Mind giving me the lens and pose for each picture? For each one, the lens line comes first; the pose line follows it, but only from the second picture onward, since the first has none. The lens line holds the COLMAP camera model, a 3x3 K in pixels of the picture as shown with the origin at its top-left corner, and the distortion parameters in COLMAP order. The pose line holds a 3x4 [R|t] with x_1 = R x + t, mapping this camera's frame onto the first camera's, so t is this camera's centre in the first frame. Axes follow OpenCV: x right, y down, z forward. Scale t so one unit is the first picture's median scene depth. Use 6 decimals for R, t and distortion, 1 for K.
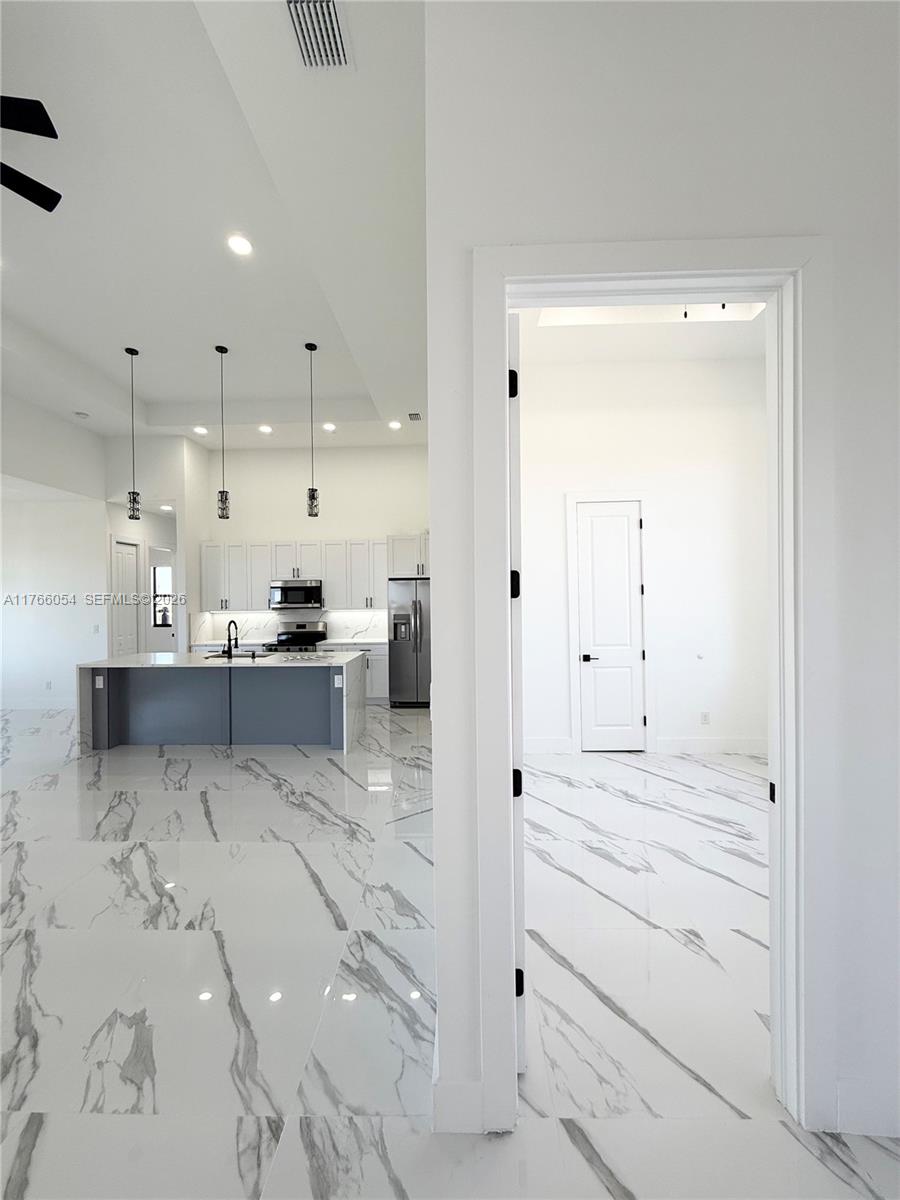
lens RADIAL K [[478.0, 0, 450.6], [0, 478.0, 596.9], [0, 0, 1]] dist [-0.000025, -0.000194]
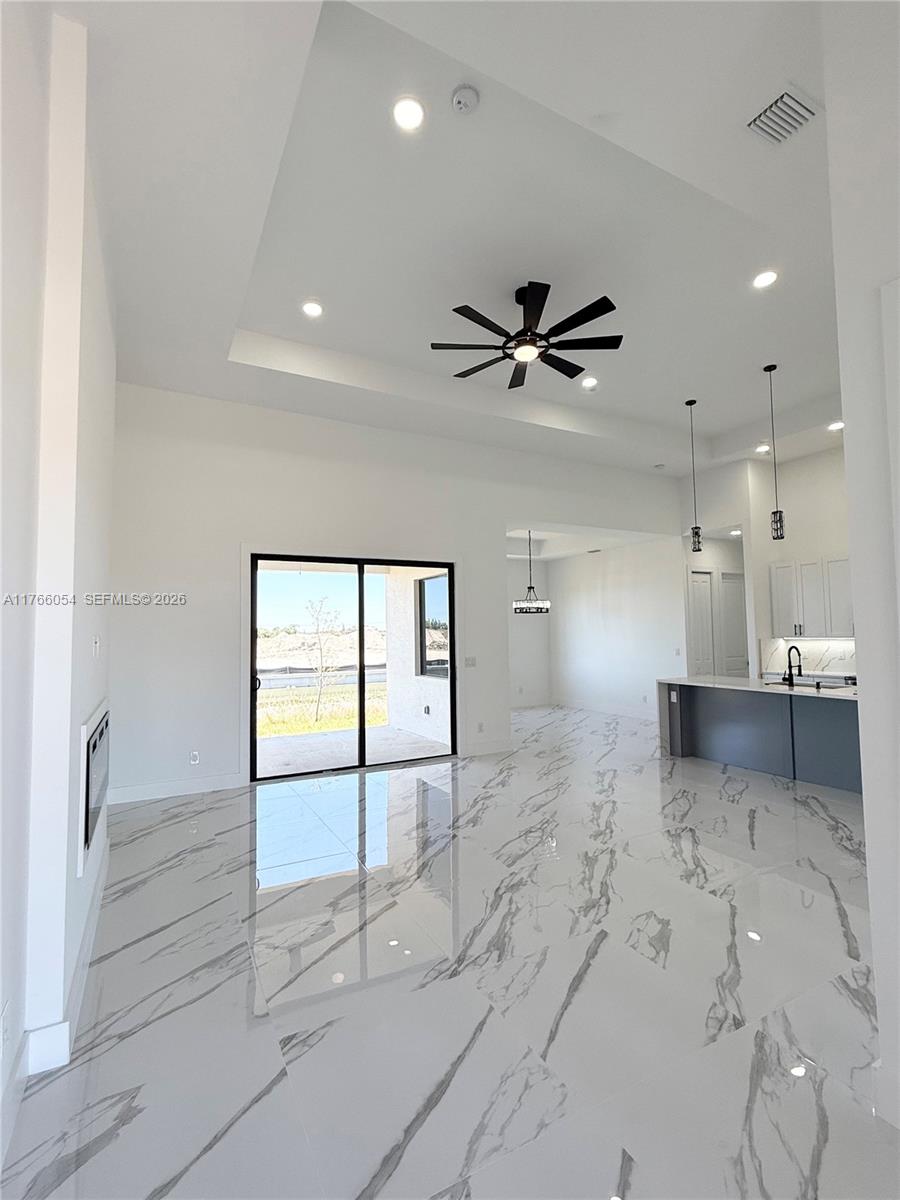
lens RADIAL K [[556.8, 0, 446.3], [0, 556.8, 599.1], [0, 0, 1]] dist [-0.004064, -0.000175]
pose [[0.484644, -0.047750, -0.873407, 0.211584], [0.006507, 0.998678, -0.050988, 0.011023], [0.874687, 0.019028, 0.484314, -0.151511]]
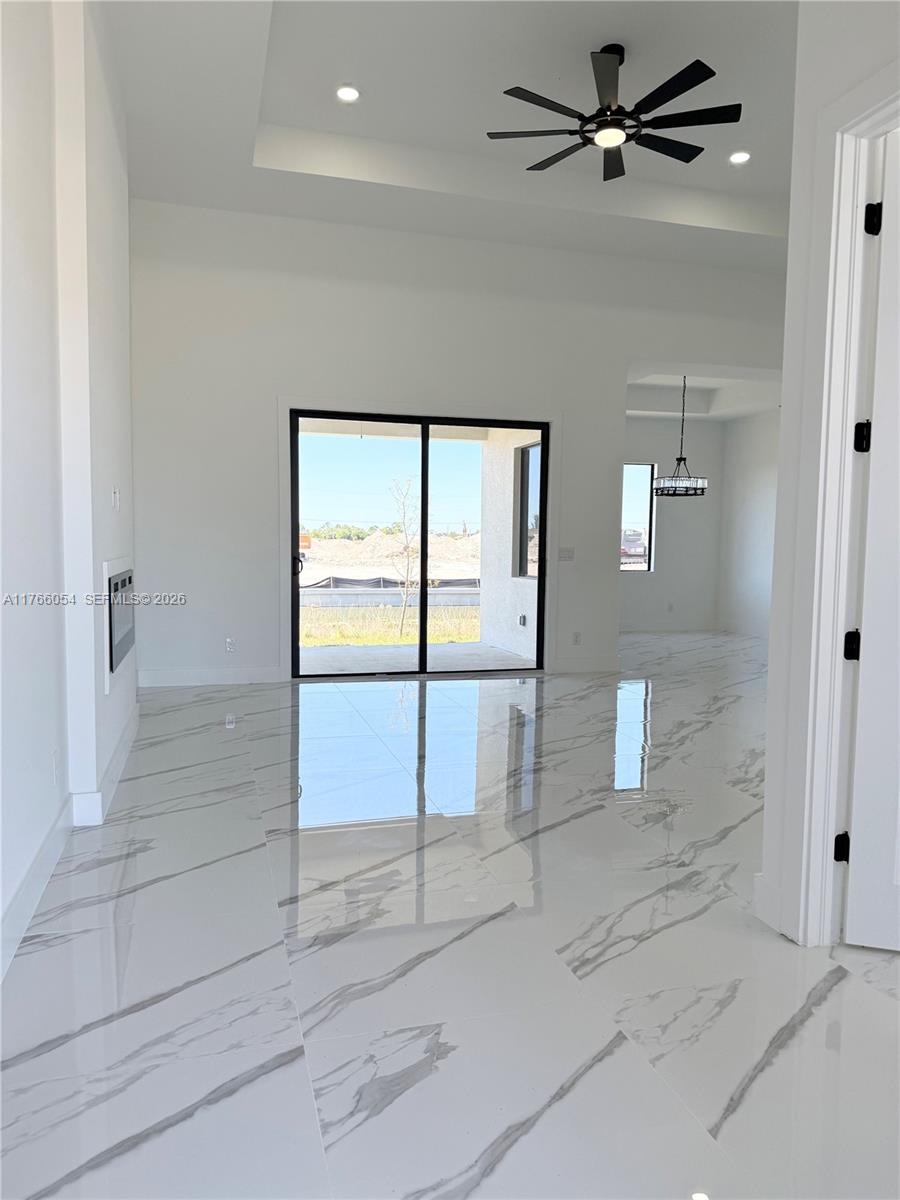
lens RADIAL K [[835.3, 0, 444.6], [0, 835.3, 602.4], [0, 0, 1]] dist [0.056312, -0.066748]
pose [[0.290967, 0.090317, -0.952461, 0.551931], [-0.018772, 0.995881, 0.088700, 0.061570], [0.956549, -0.007929, 0.291464, -0.108987]]
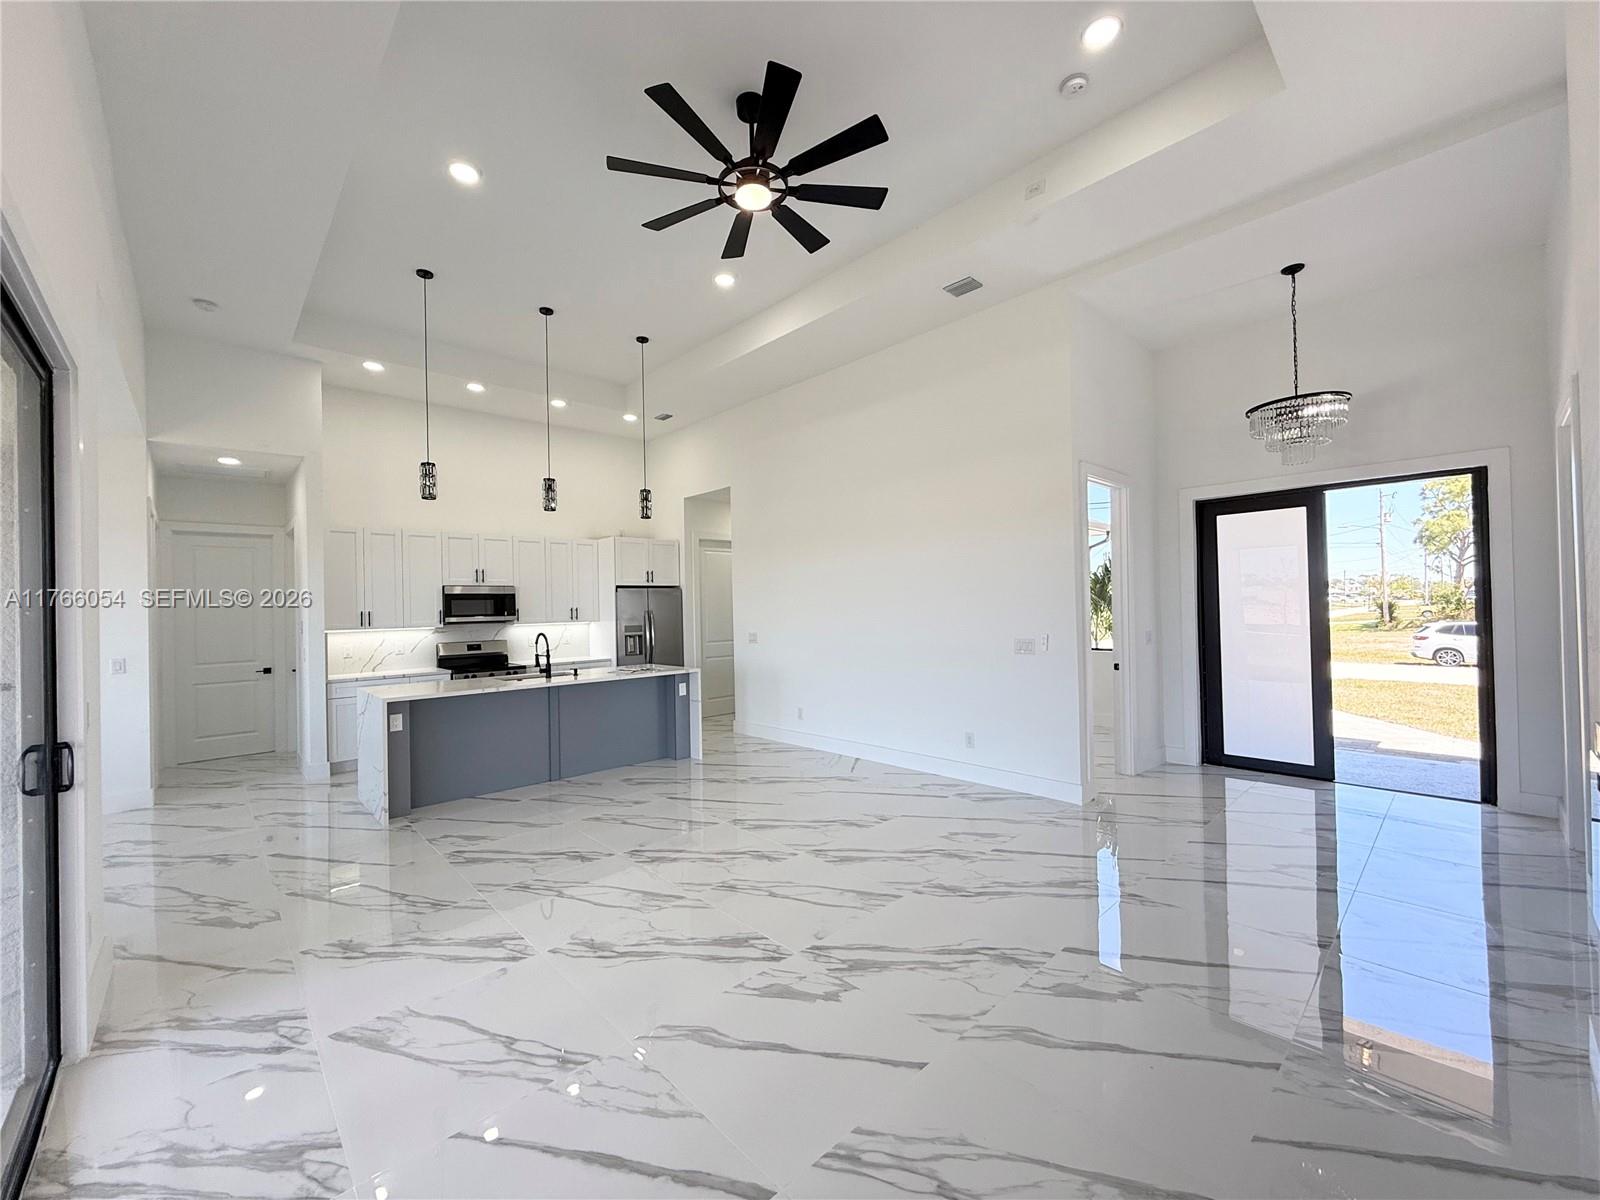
lens RADIAL K [[637.3, 0, 799.4], [0, 637.3, 597.5], [0, 0, 1]] dist [-0.000025, -0.000194]
pose [[0.714450, 0.008010, 0.699641, -1.163373], [0.013613, 0.999586, -0.025344, 0.028252], [-0.699554, 0.027631, 0.714045, -0.130730]]
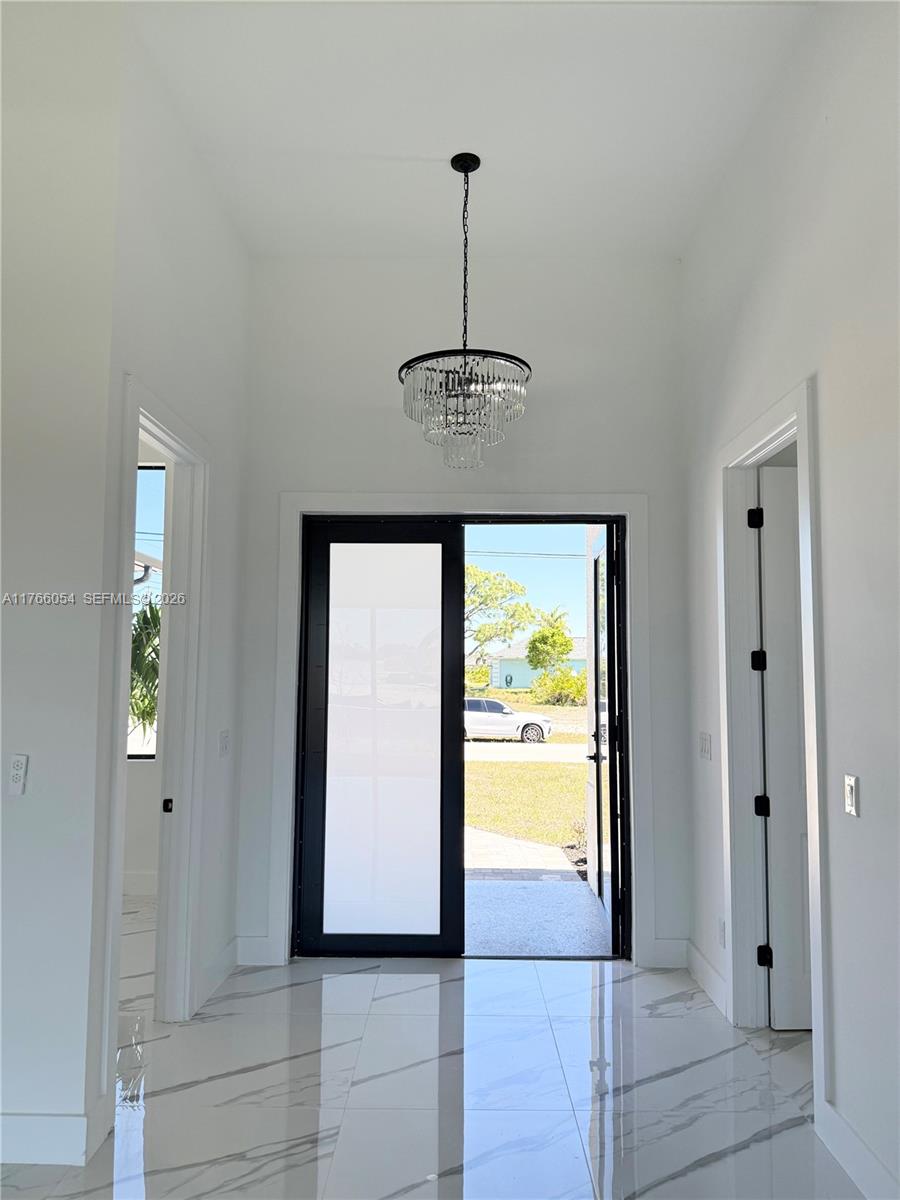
lens RADIAL K [[835.3, 0, 438.3], [0, 835.3, 607.5], [0, 0, 1]] dist [0.056312, -0.066748]
pose [[-0.003890, 0.084930, 0.996379, -0.673436], [-0.002654, 0.996382, -0.084941, 0.011706], [-0.999989, -0.002975, -0.003650, 0.075037]]
